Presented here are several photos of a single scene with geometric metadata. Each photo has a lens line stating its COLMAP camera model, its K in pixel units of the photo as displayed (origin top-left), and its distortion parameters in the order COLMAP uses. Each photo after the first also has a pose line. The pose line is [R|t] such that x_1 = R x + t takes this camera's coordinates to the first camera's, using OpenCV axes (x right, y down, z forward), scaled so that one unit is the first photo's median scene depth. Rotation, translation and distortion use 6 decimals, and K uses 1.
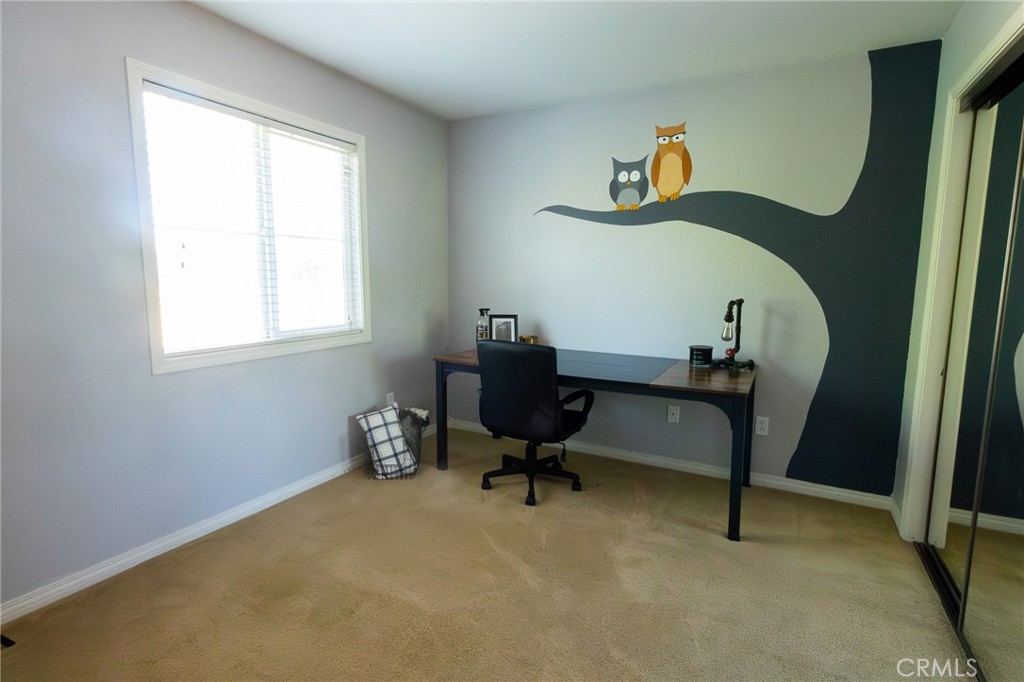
lens RADIAL K [[490.0, 0, 515.4], [0, 490.0, 340.0], [0, 0, 1]] dist [-0.005077, -0.000501]
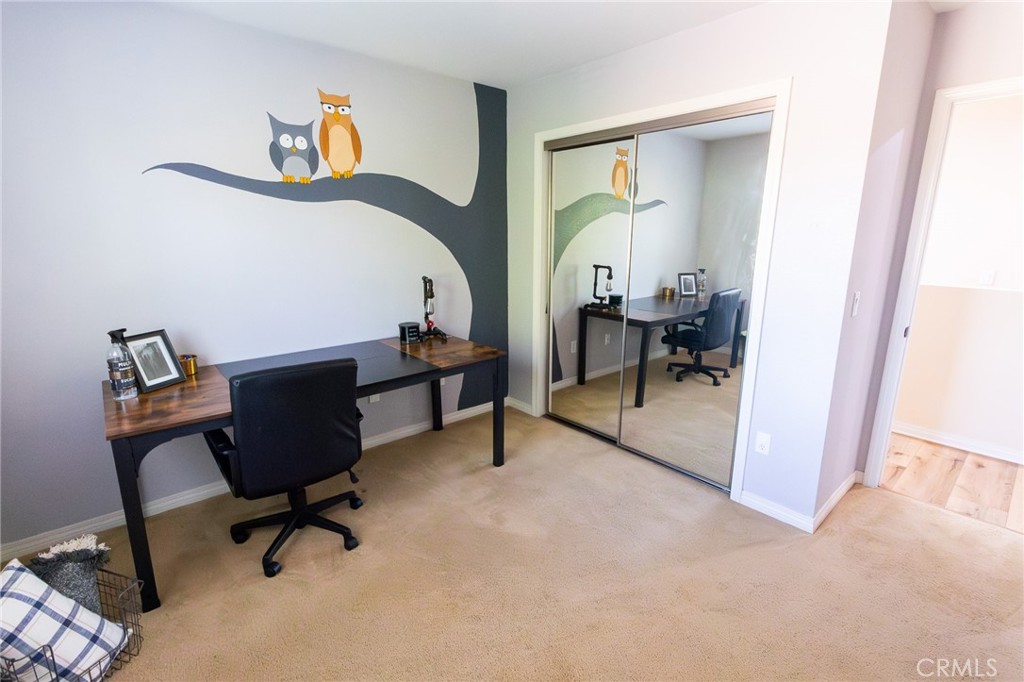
lens RADIAL K [[467.7, 0, 512.5], [0, 467.7, 340.0], [0, 0, 1]] dist [-0.001241, 0.000029]
pose [[0.352804, -0.220504, 0.909344, -0.463571], [0.123943, 0.974285, 0.188165, -0.111805], [-0.927452, 0.046322, 0.371062, 0.385533]]
